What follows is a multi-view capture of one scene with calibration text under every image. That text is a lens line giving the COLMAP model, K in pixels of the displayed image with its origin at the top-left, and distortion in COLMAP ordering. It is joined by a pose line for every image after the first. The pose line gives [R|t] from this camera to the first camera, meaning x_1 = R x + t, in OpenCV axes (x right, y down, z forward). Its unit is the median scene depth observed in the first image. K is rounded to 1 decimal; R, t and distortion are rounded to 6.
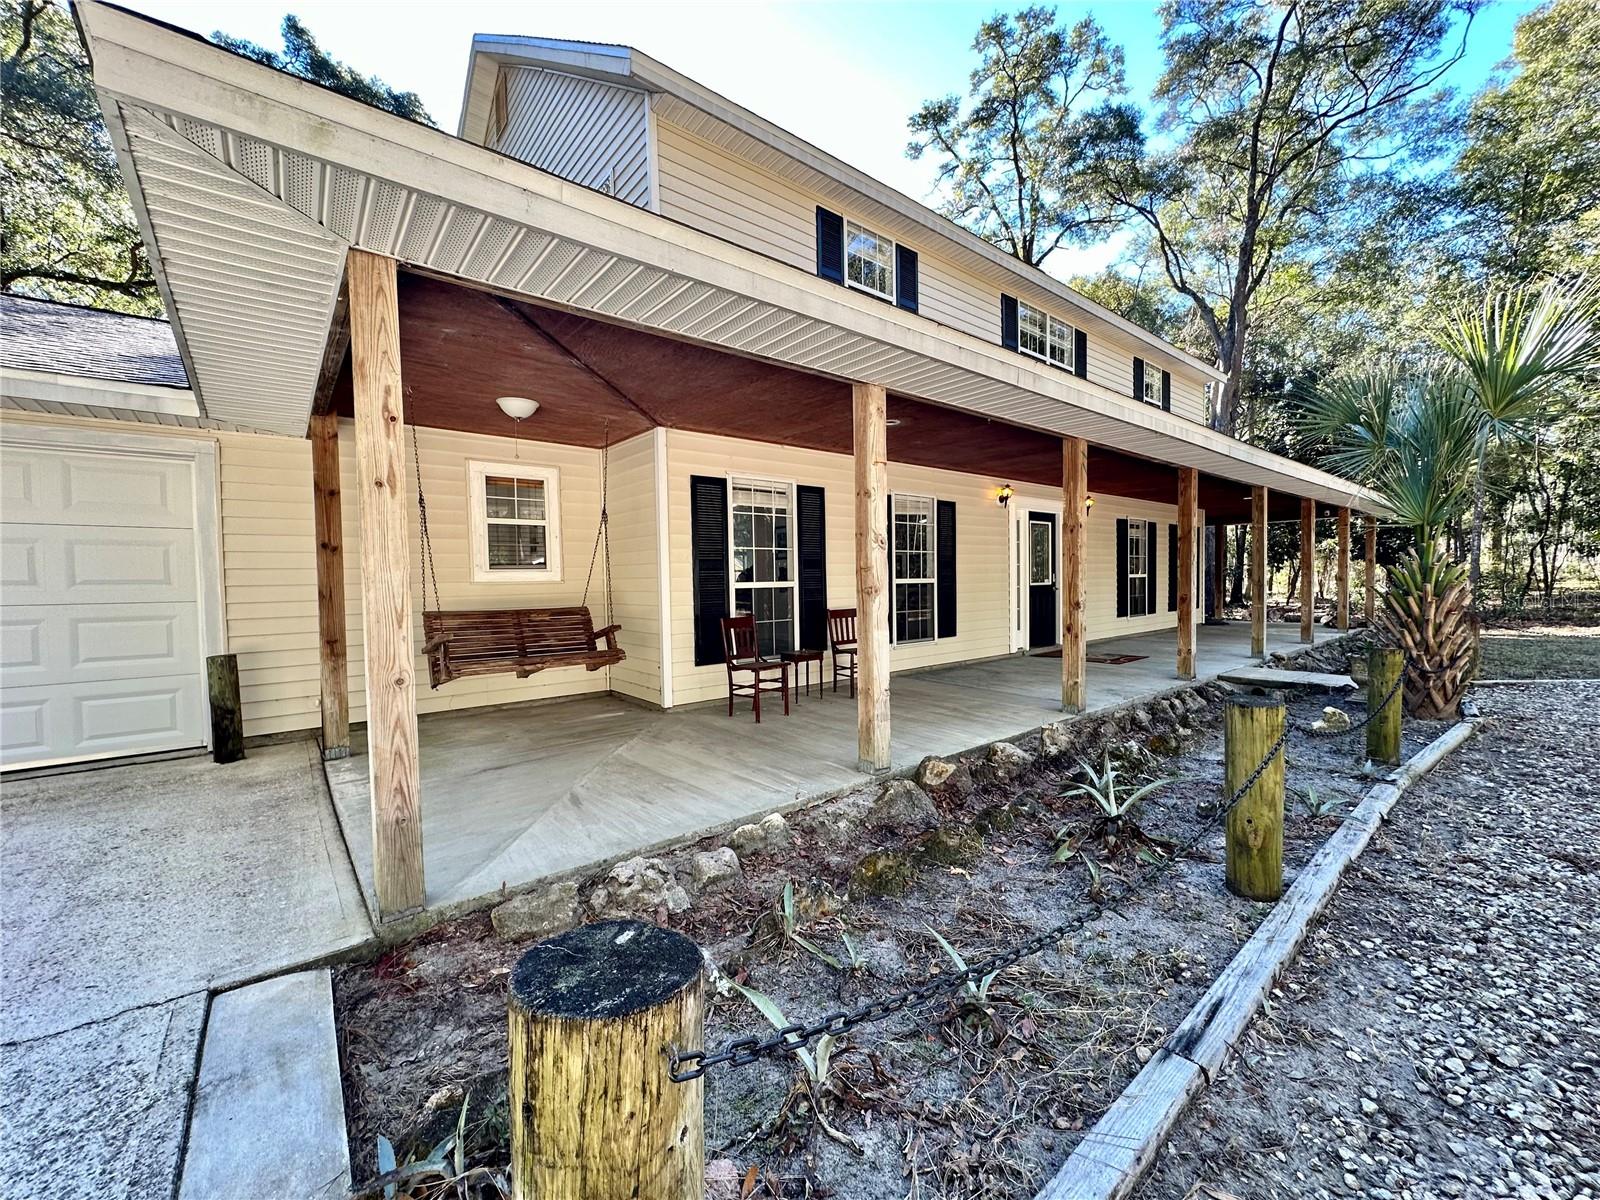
lens RADIAL K [[642.4, 0, 797.0], [0, 642.4, 599.2], [0, 0, 1]] dist [-0.002242, 0.001391]
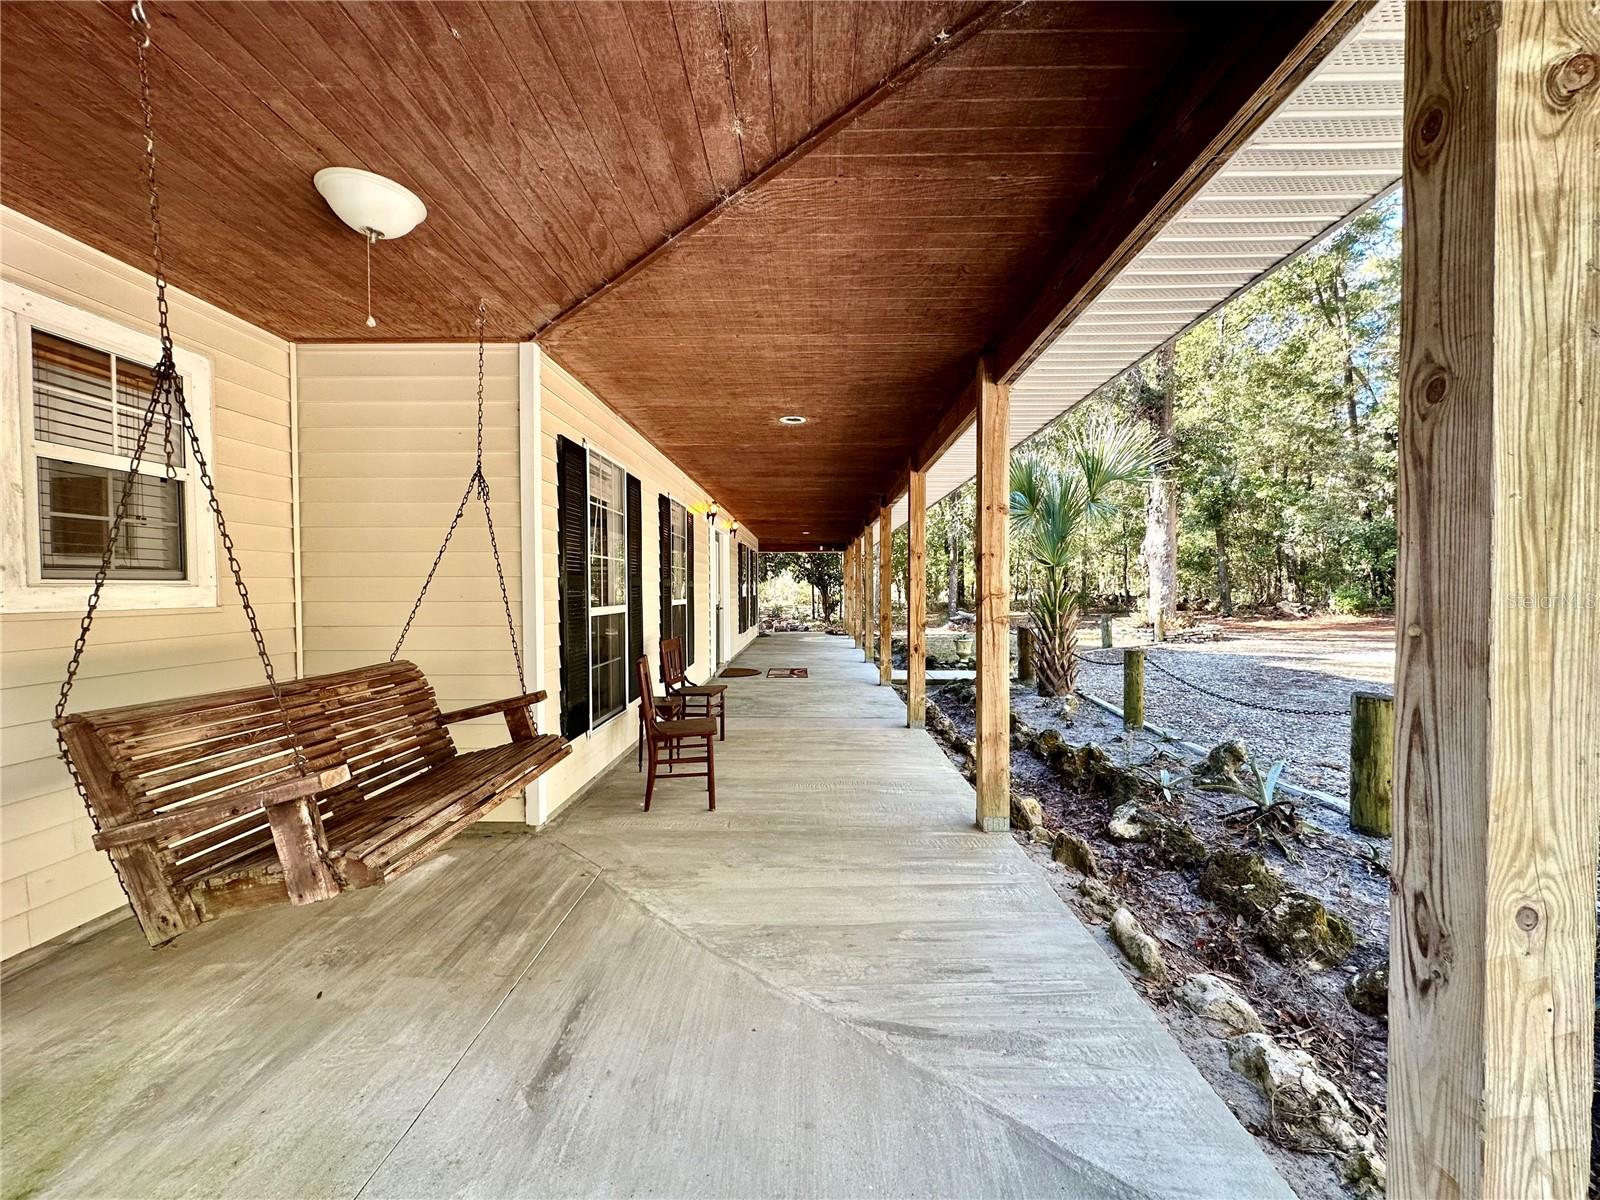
lens RADIAL K [[642.4, 0, 801.1], [0, 642.4, 598.4], [0, 0, 1]] dist [-0.002242, 0.001391]
pose [[0.647856, 0.000905, 0.761763, -0.629336], [0.017353, 0.999722, -0.015946, -0.028881], [-0.761565, 0.023549, 0.647660, 0.557762]]
